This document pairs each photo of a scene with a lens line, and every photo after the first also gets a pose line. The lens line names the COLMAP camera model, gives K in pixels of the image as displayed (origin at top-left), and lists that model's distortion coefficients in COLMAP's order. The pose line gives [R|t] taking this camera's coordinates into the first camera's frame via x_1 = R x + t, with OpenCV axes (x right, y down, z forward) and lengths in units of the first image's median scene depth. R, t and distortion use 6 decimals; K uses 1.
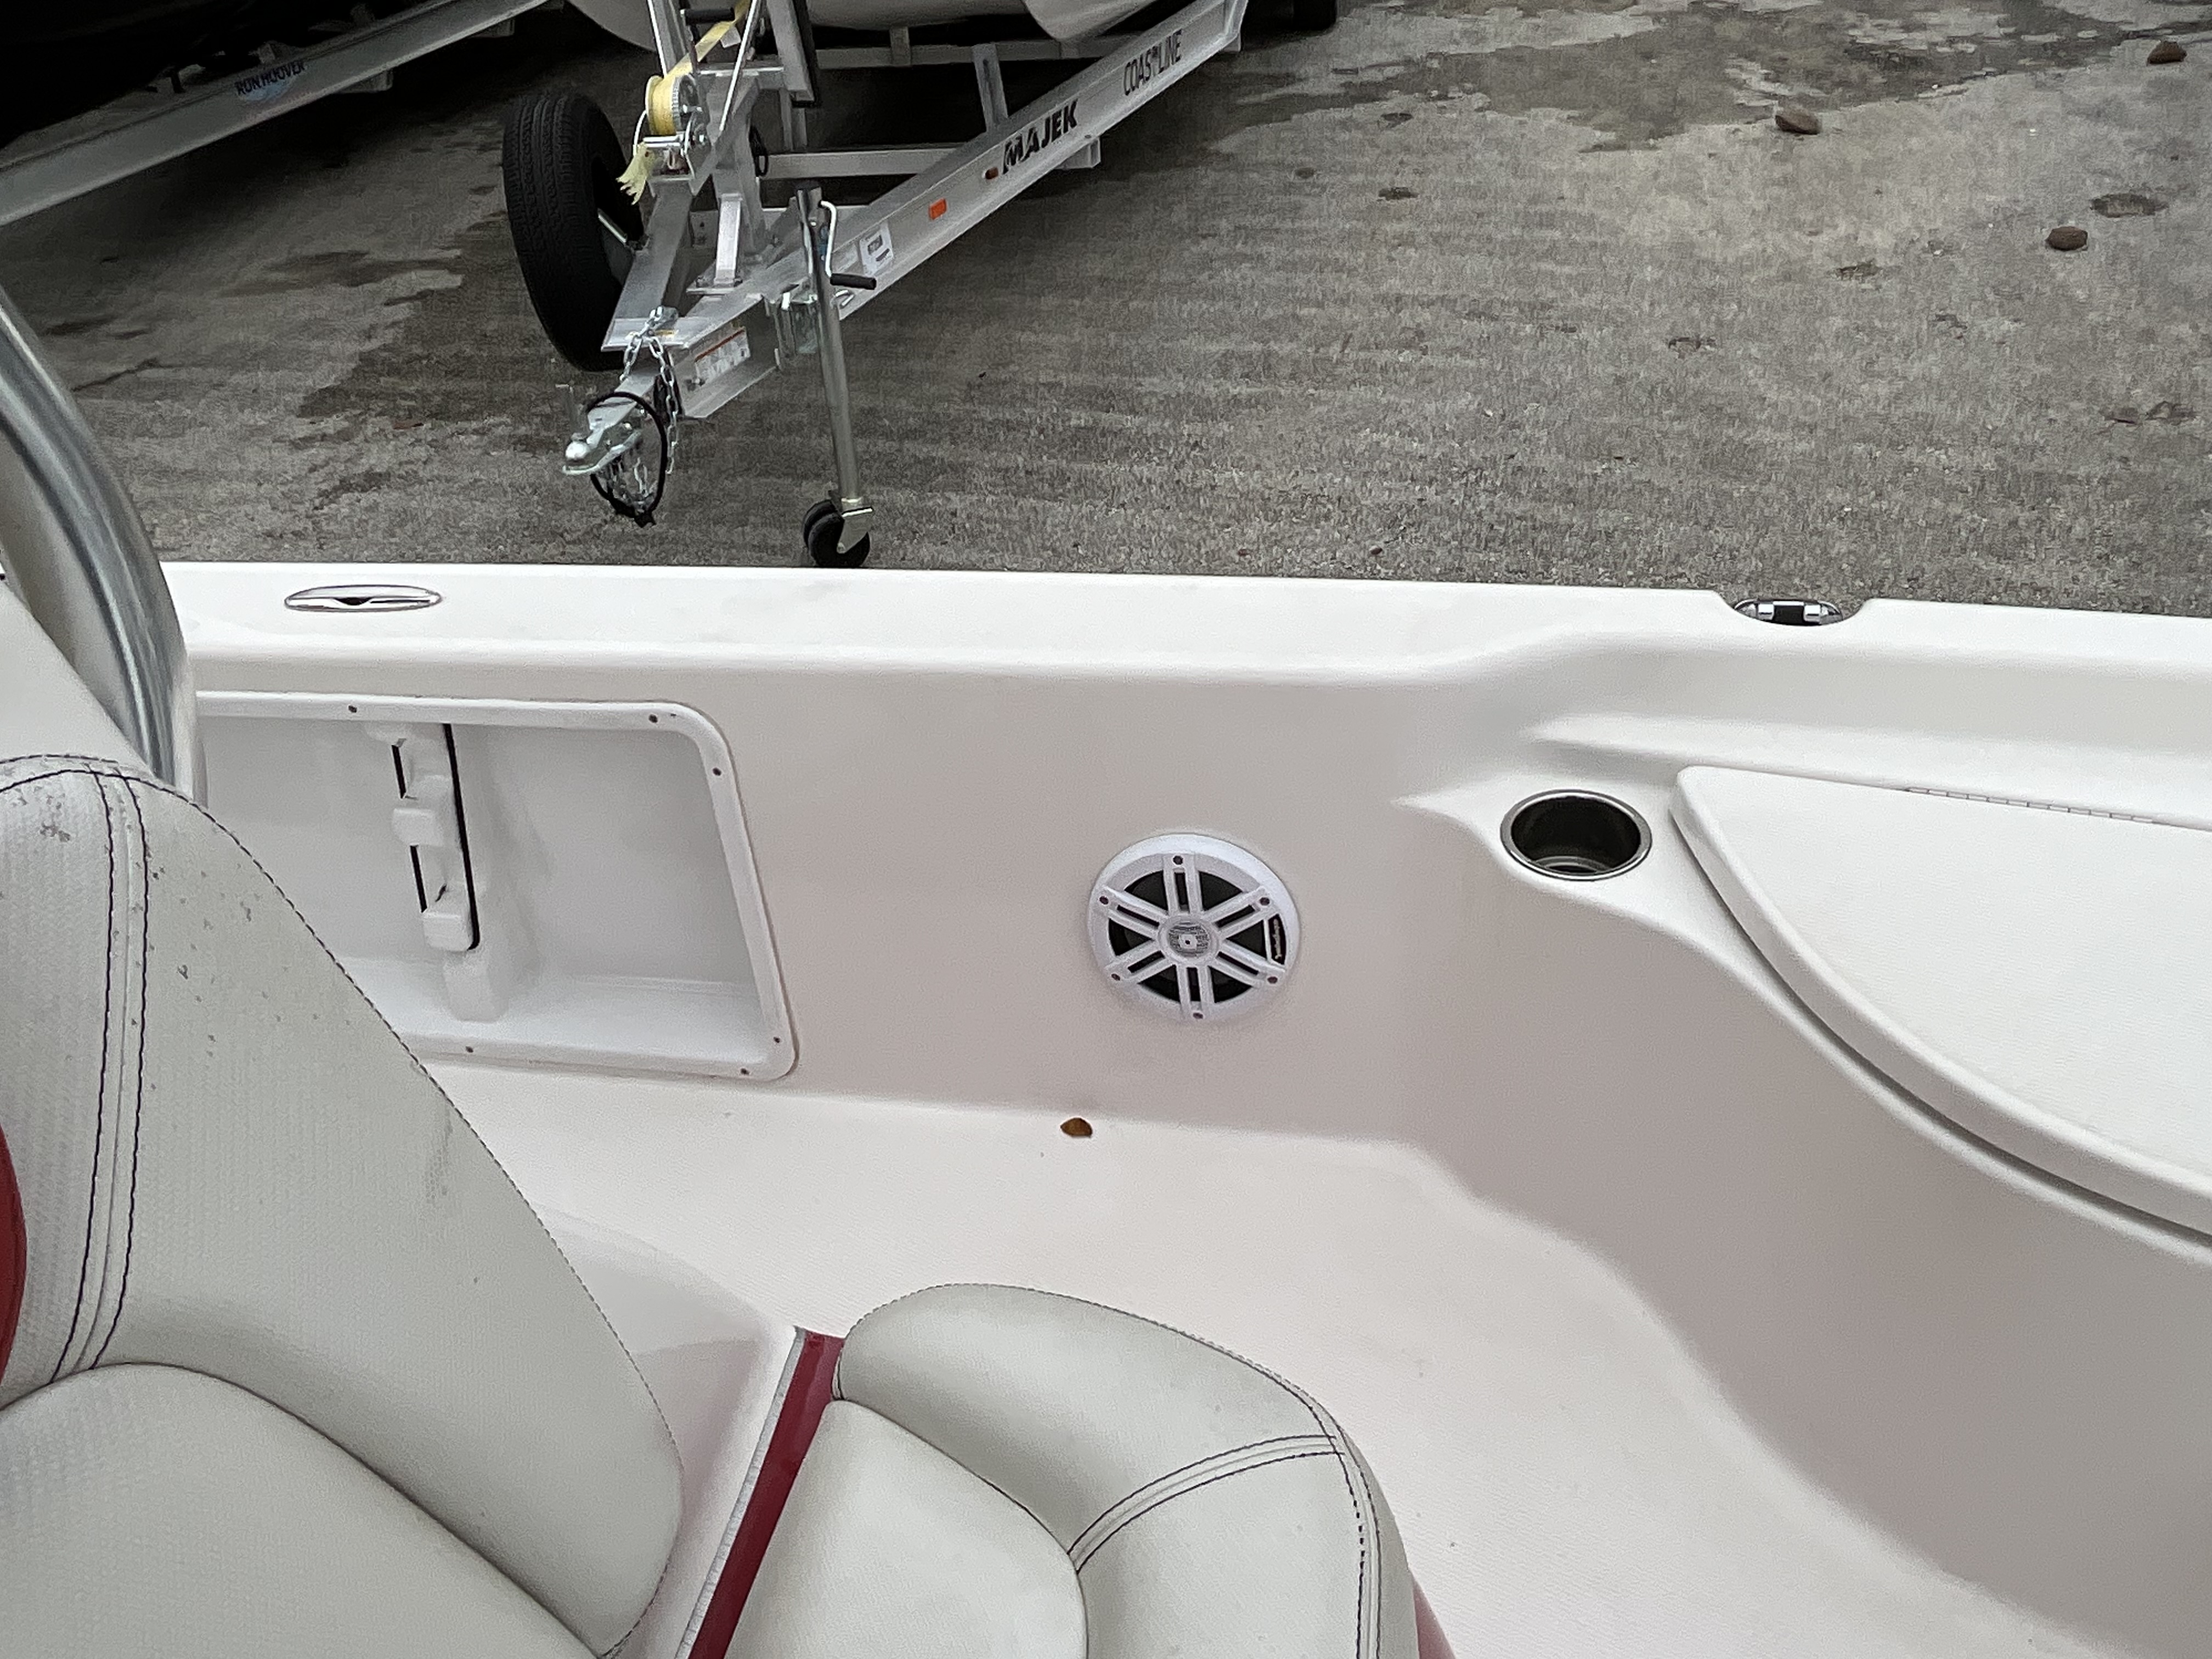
lens RADIAL K [[1601.3, 0, 1110.5], [0, 1601.3, 844.5], [0, 0, 1]] dist [-0.008133, 0.005416]
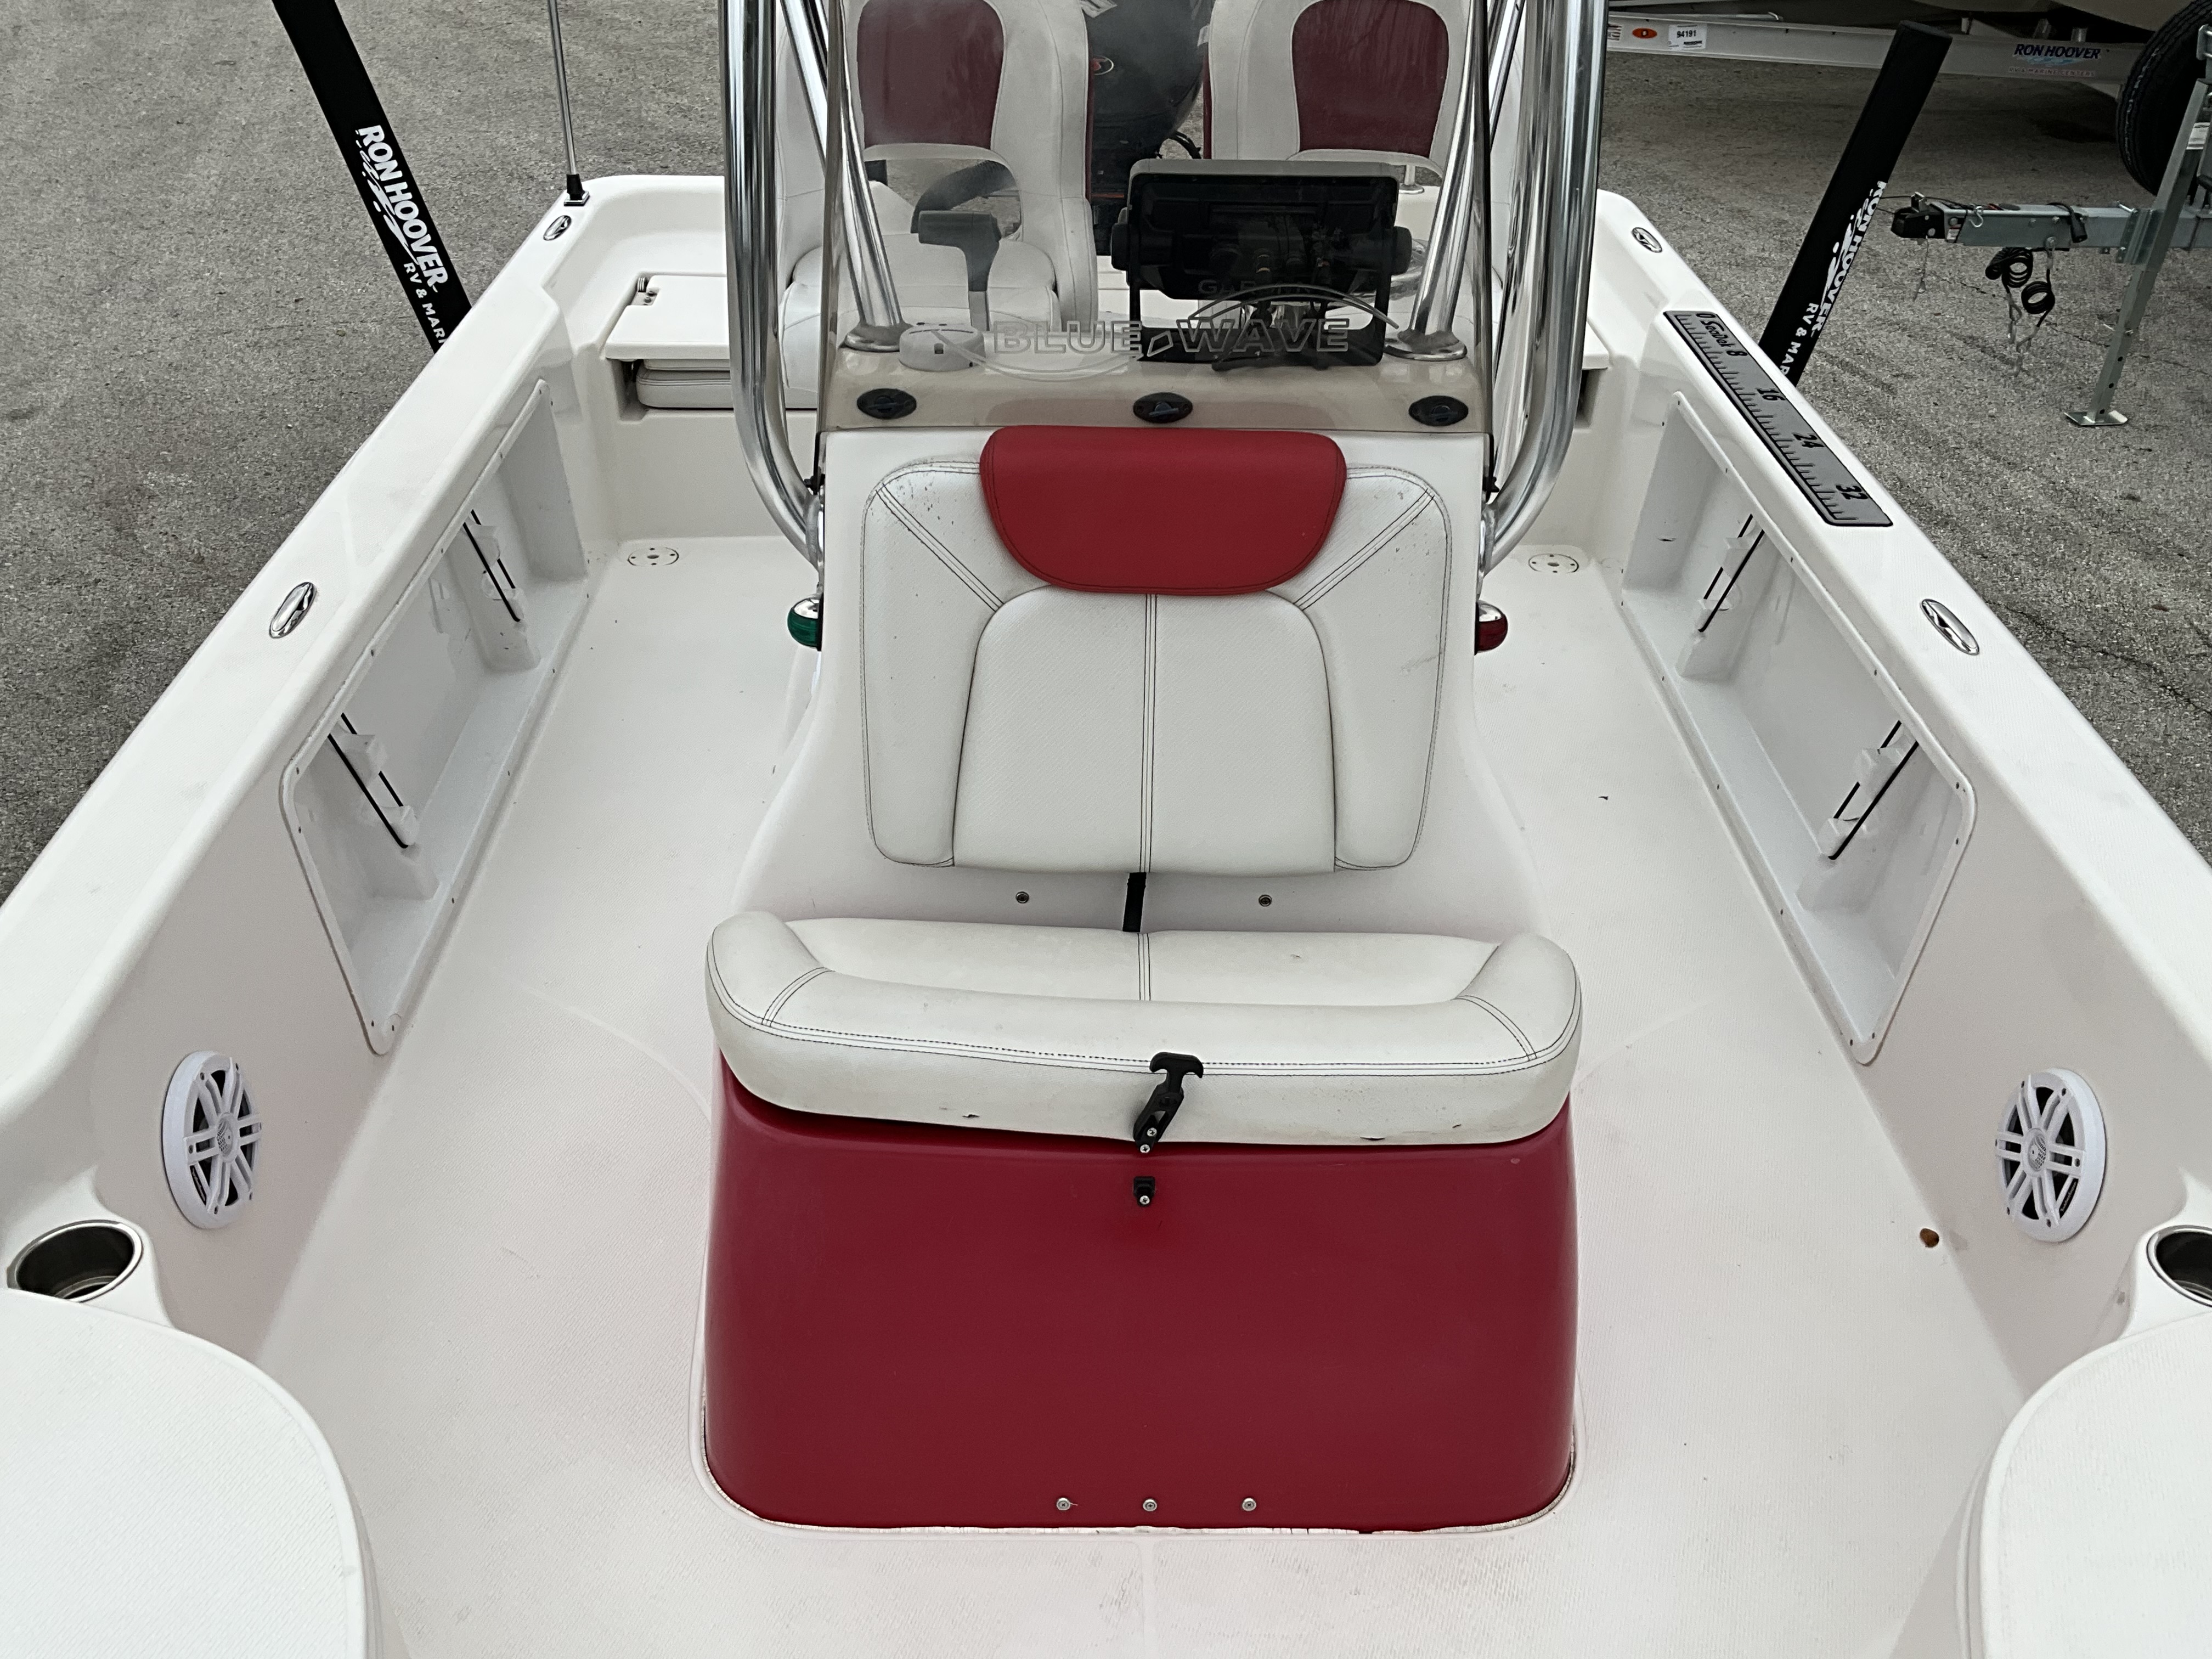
lens RADIAL K [[2044.5, 0, 1122.4], [0, 2044.5, 813.4], [0, 0, 1]] dist [0.008845, 0.000000]
pose [[0.213216, 0.595581, -0.774482, 0.327097], [-0.643759, 0.681936, 0.347185, -0.072754], [0.734924, 0.424555, 0.528810, -0.163688]]
